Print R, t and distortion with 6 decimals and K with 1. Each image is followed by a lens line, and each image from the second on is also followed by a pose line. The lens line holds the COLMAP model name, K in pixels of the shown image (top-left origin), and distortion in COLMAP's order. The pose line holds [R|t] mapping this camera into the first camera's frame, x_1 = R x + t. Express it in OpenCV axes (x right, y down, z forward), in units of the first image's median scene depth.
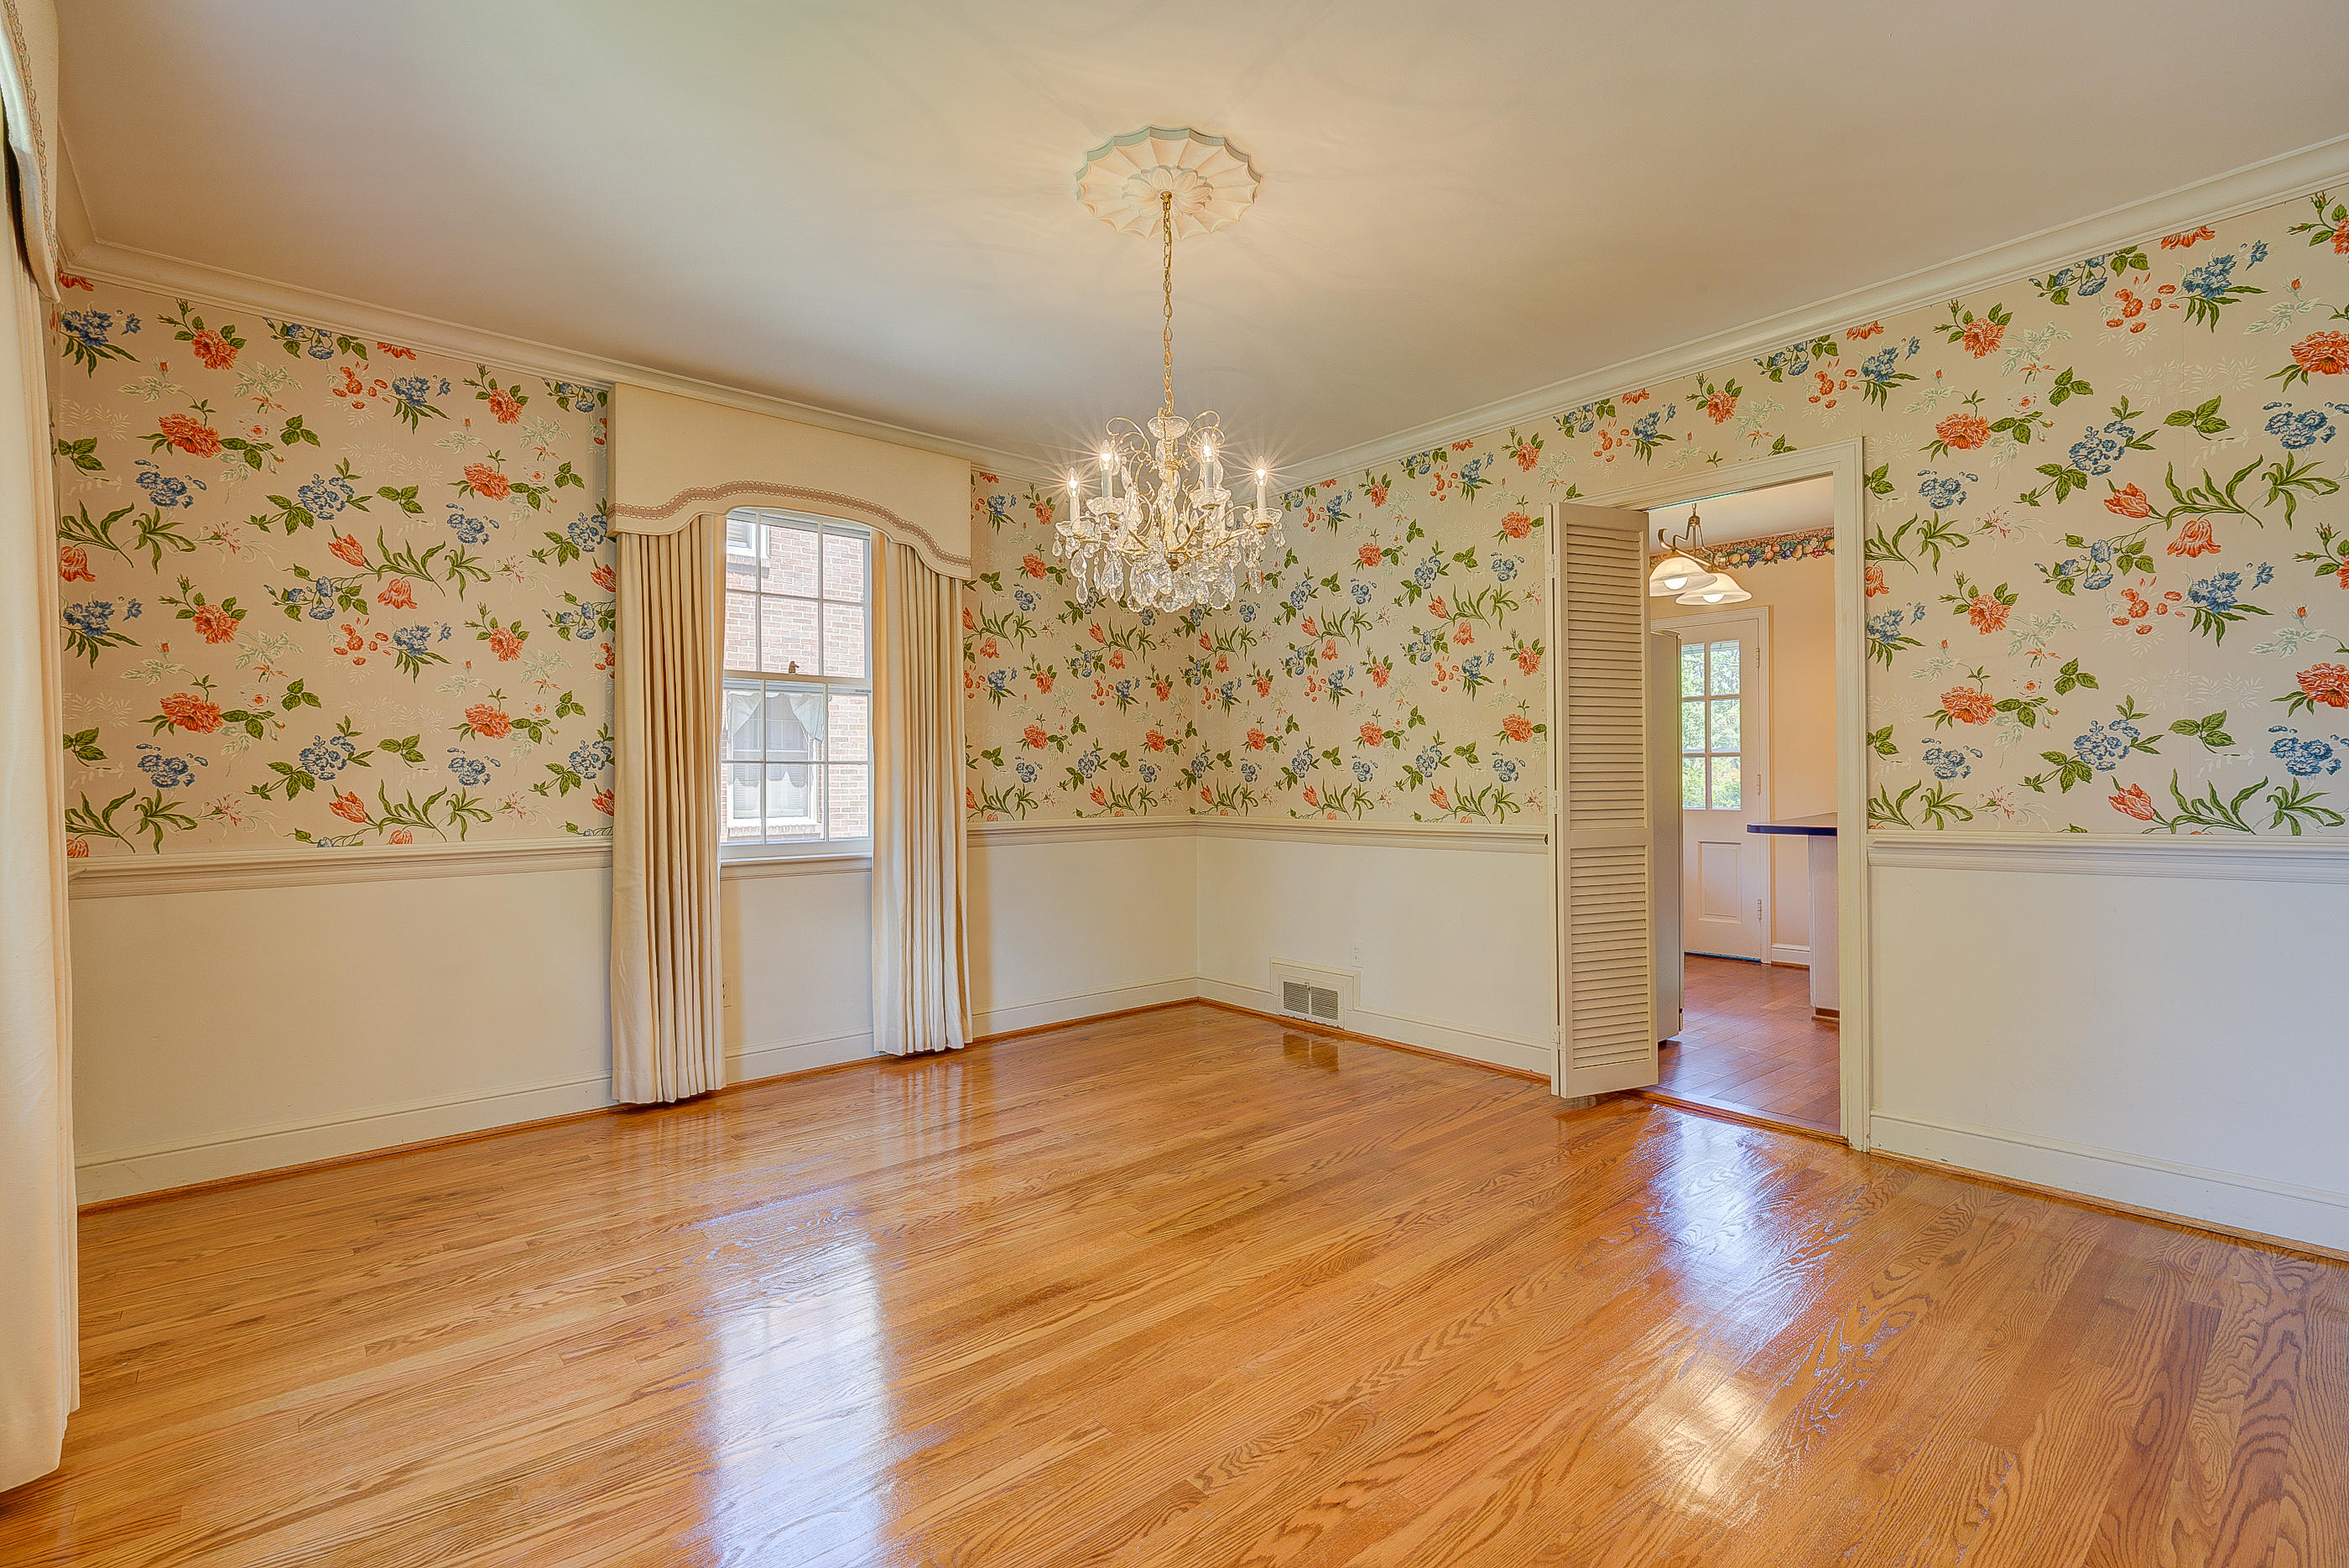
lens RADIAL K [[1056.1, 0, 1184.1], [0, 1056.1, 778.7], [0, 0, 1]] dist [-0.006173, 0.003175]
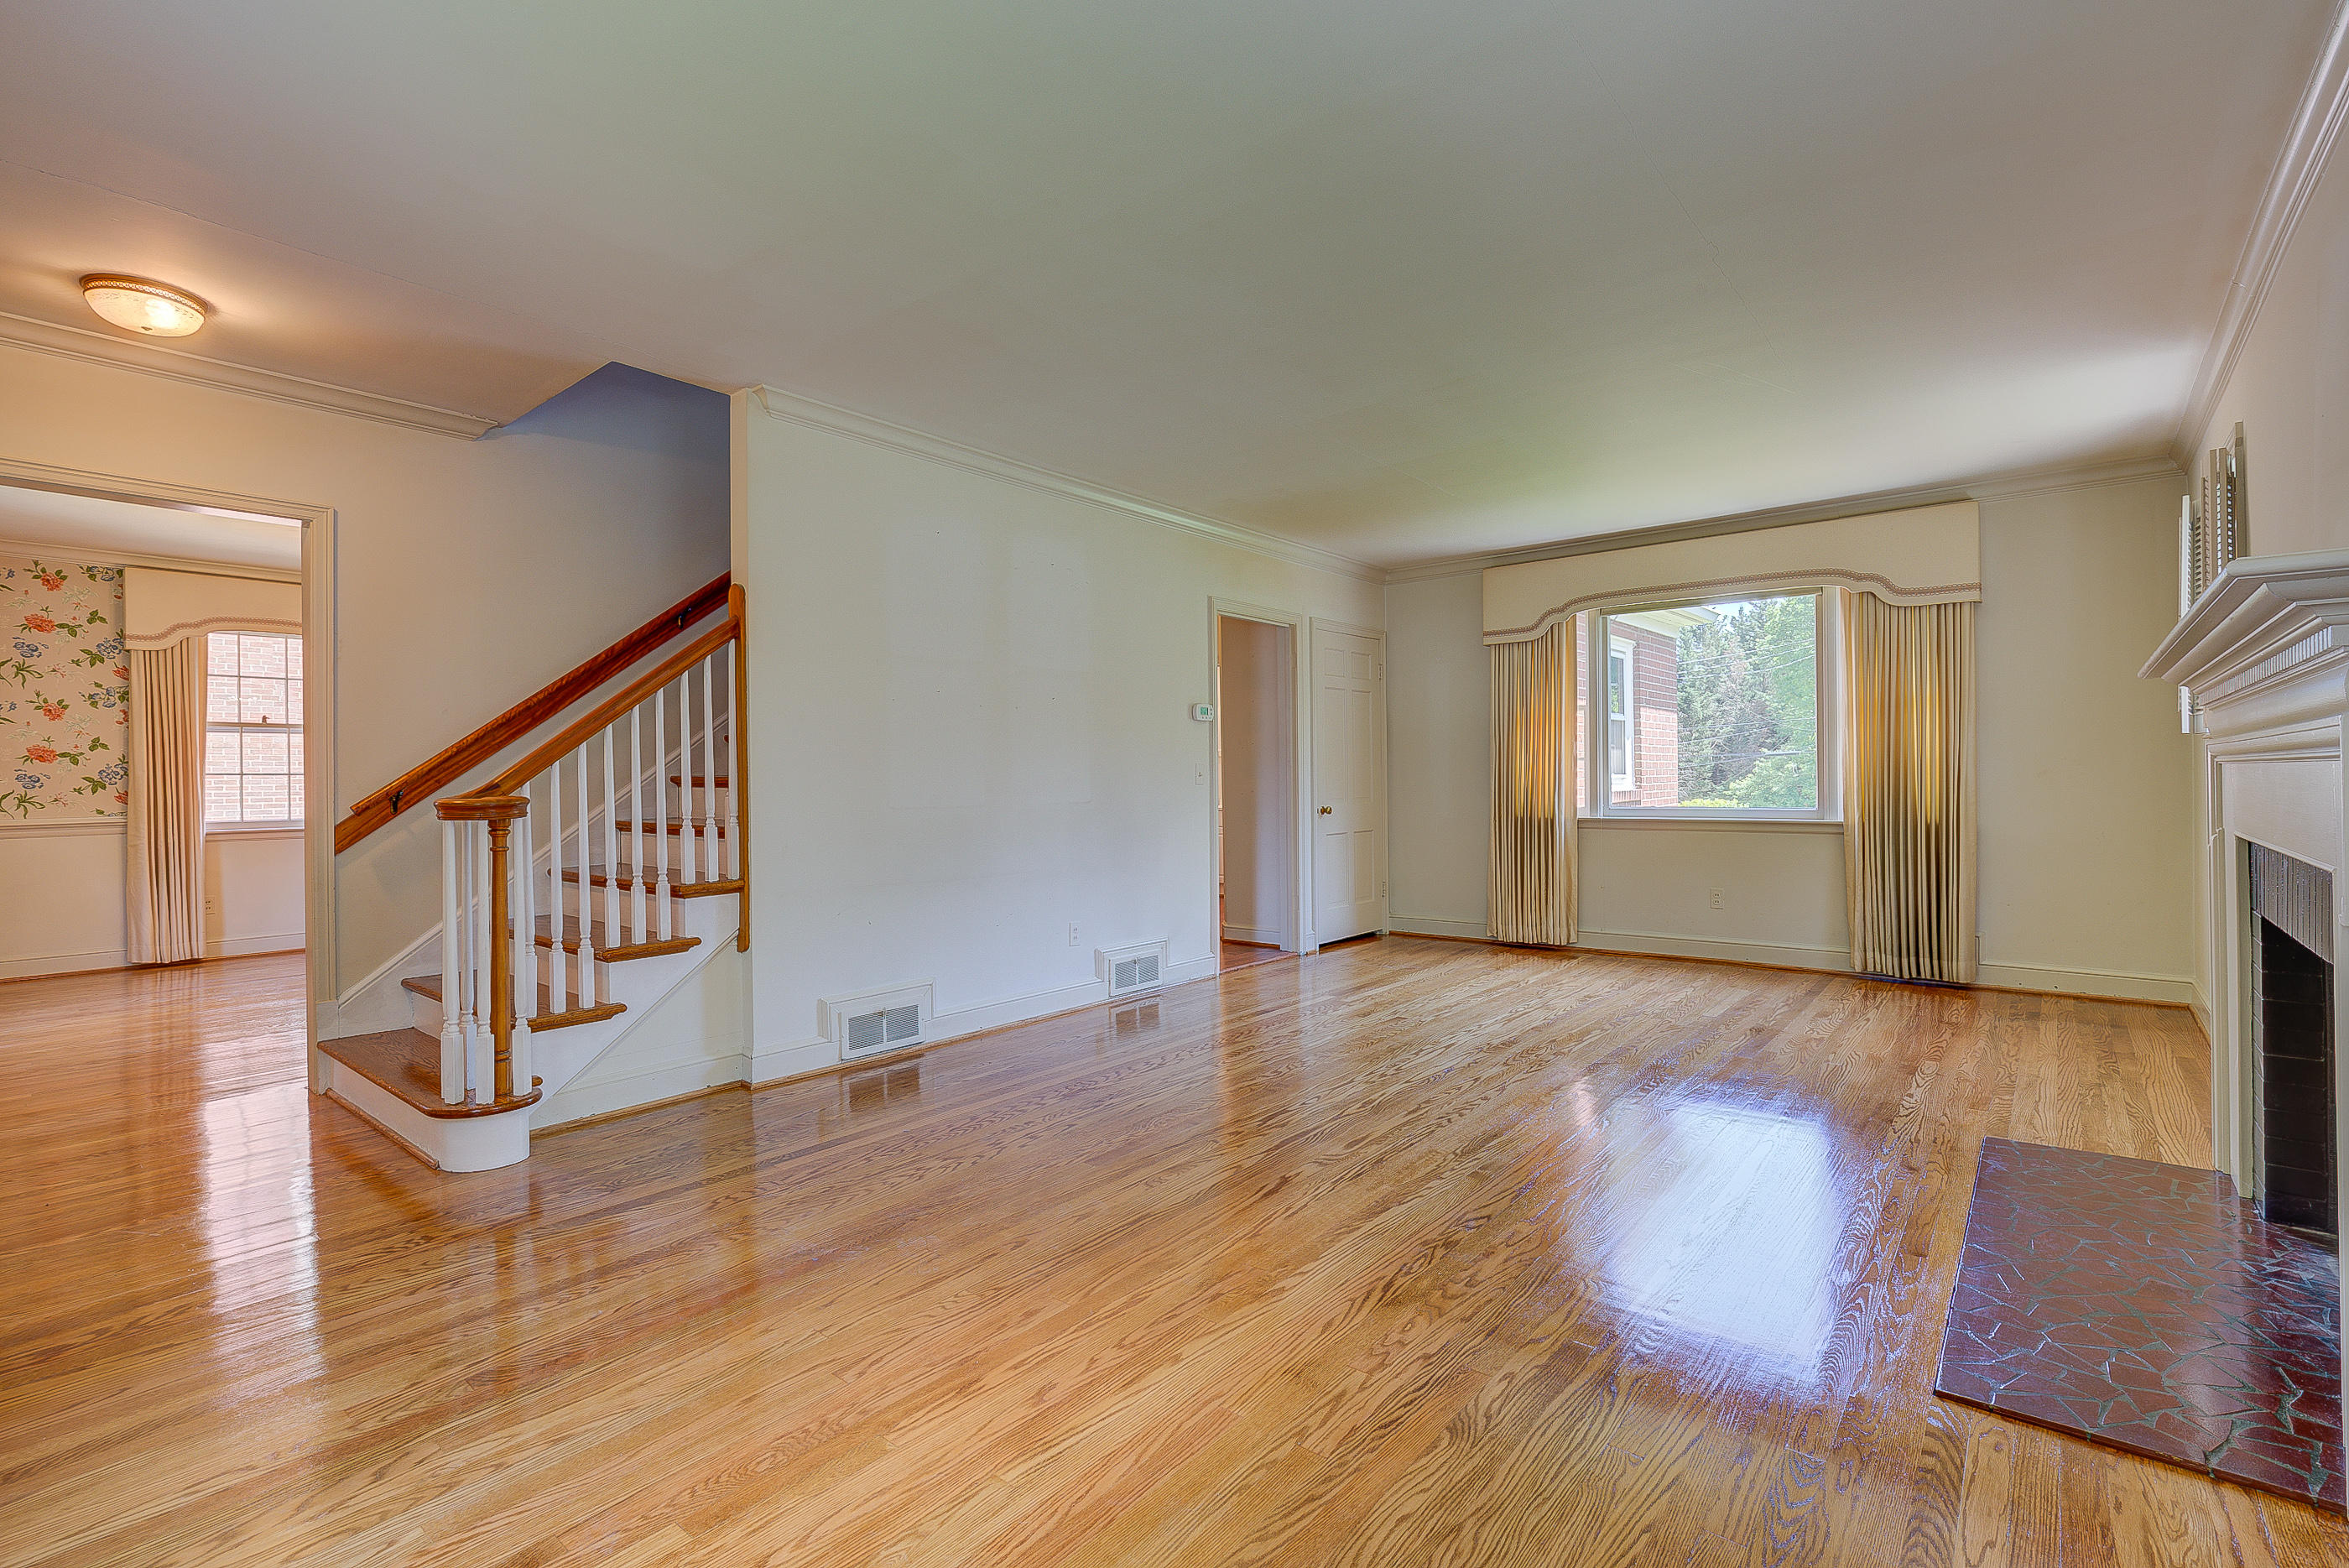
lens RADIAL K [[1056.1, 0, 1182.7], [0, 1056.1, 777.7], [0, 0, 1]] dist [-0.006173, 0.003175]
pose [[0.987630, -0.003459, 0.156764, 1.059278], [0.003244, 0.999993, 0.001630, -0.009924], [-0.156769, -0.001102, 0.987635, -1.173506]]
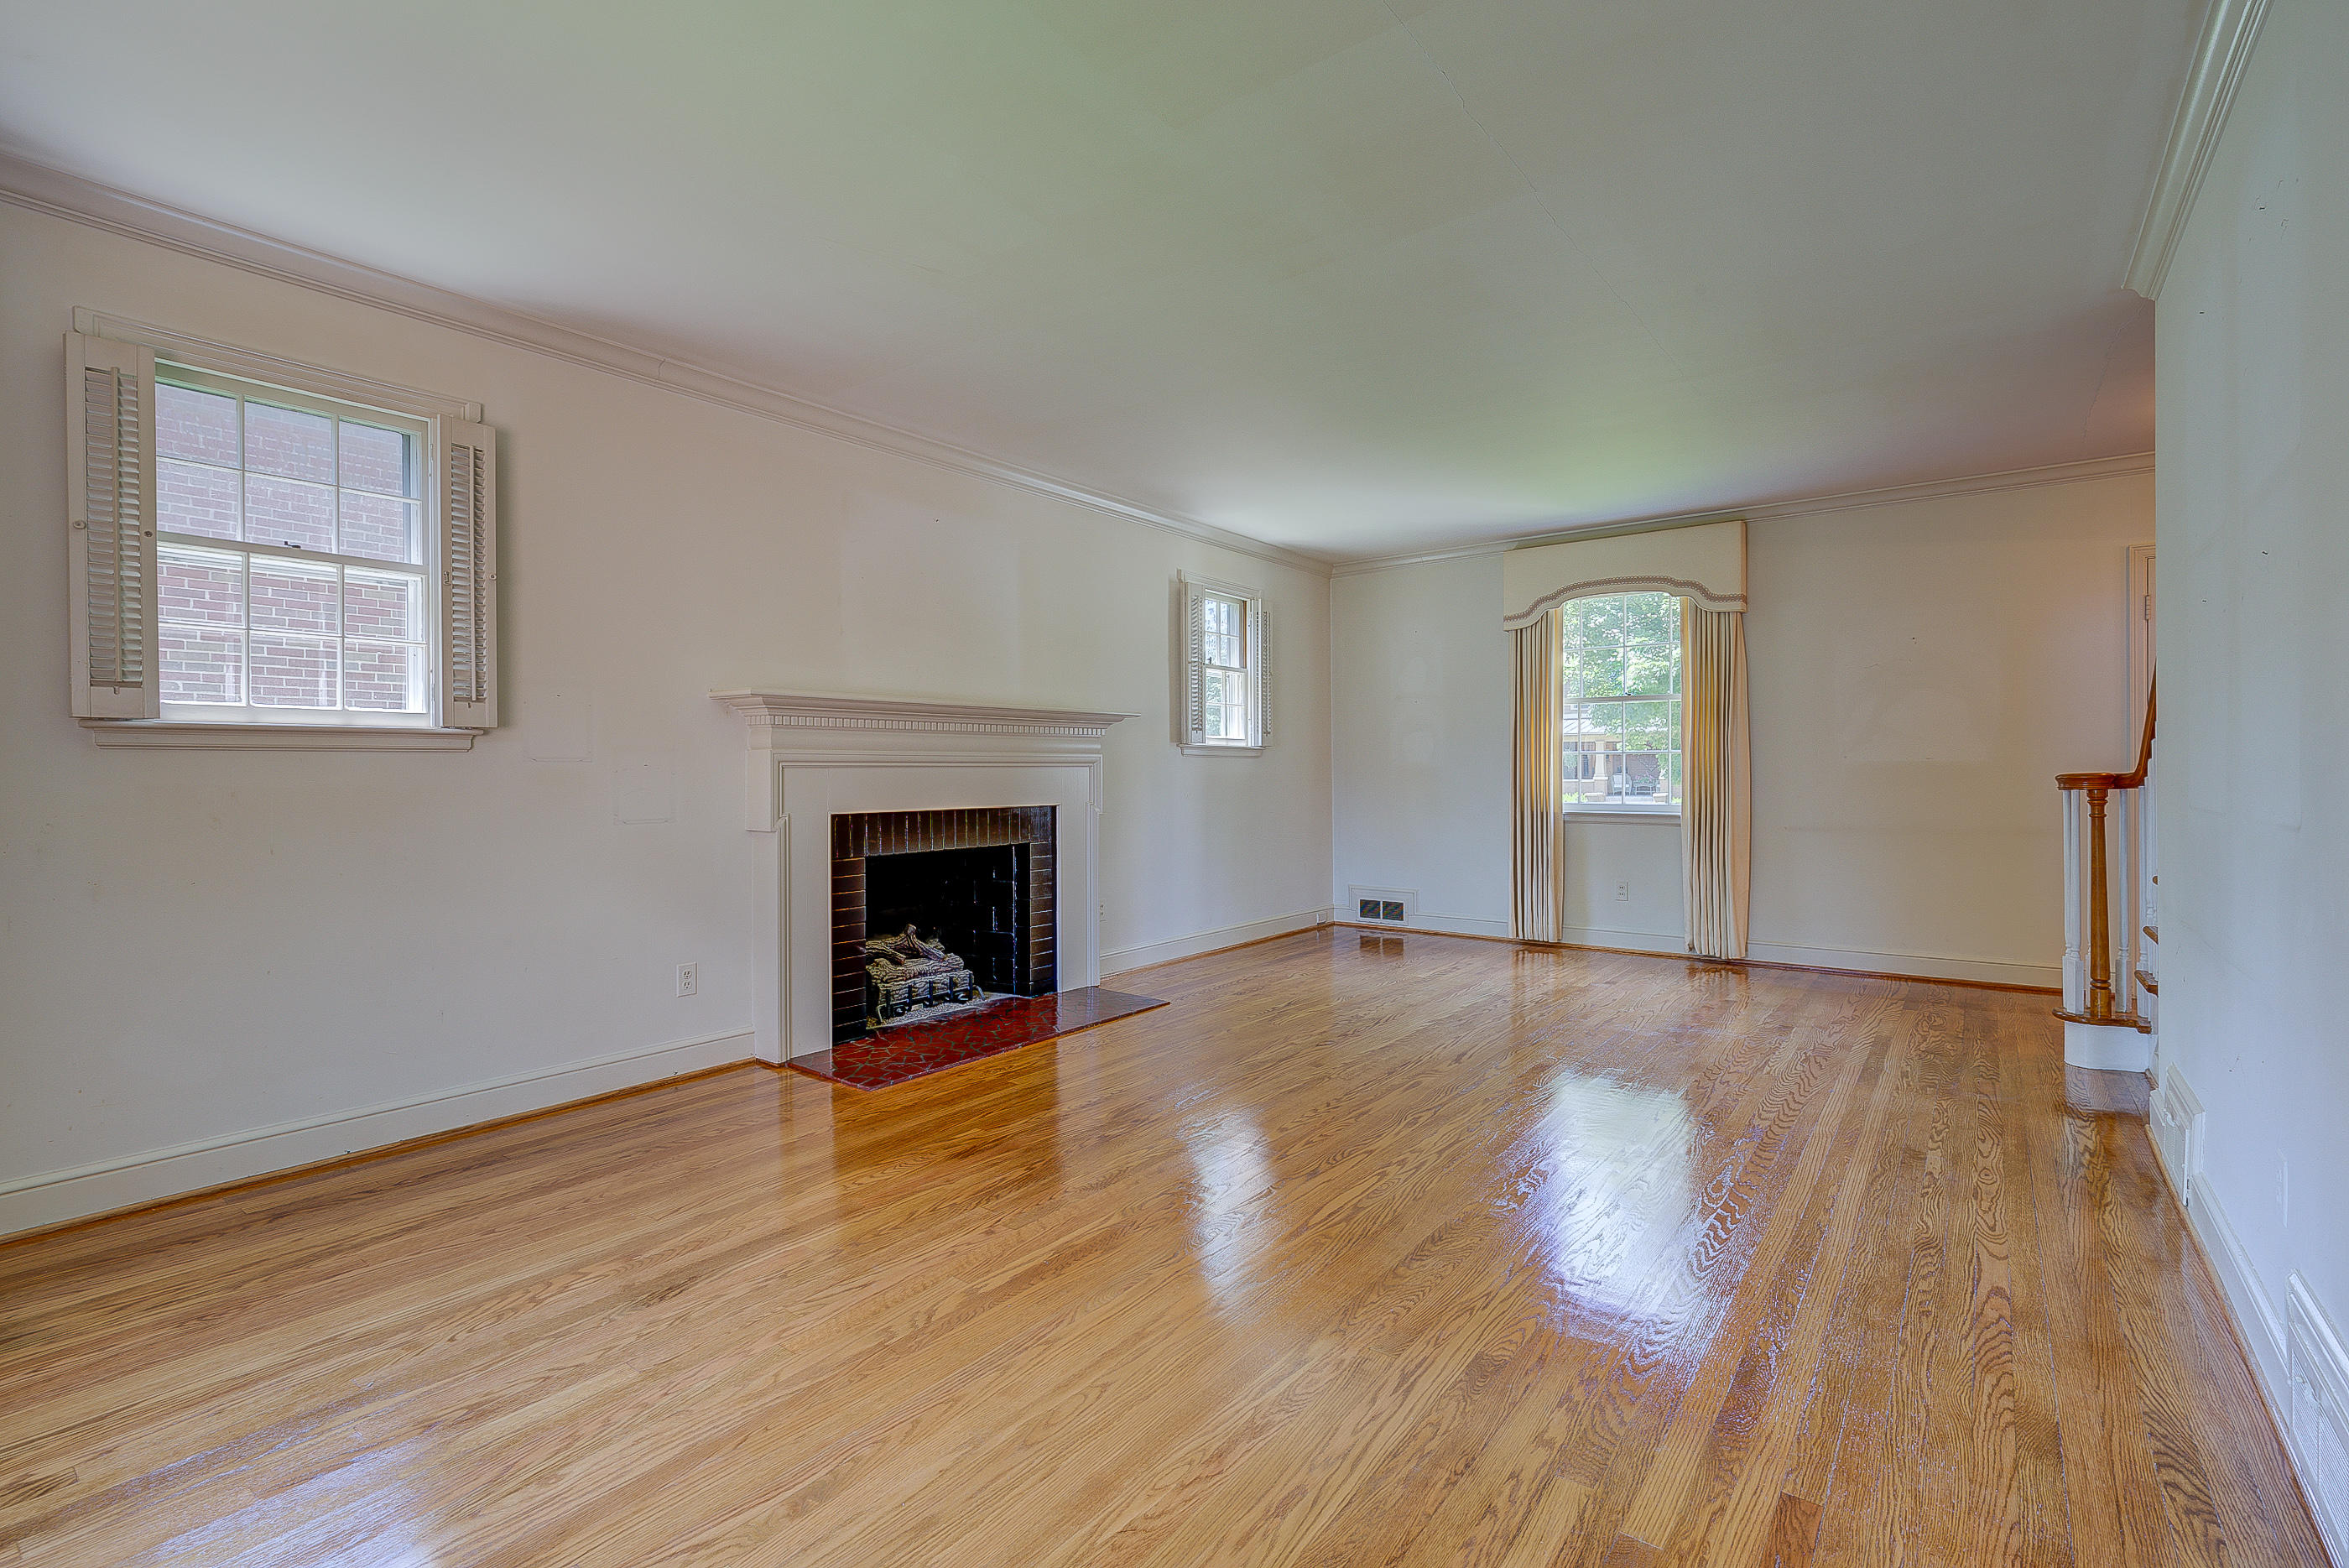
lens RADIAL K [[1056.1, 0, 1181.7], [0, 1056.1, 780.6], [0, 0, 1]] dist [-0.006173, 0.003175]
pose [[-0.980536, 0.012788, -0.195921, 1.831027], [0.011279, 0.999898, 0.008813, -0.007166], [0.196014, 0.006432, -0.980580, 0.827367]]
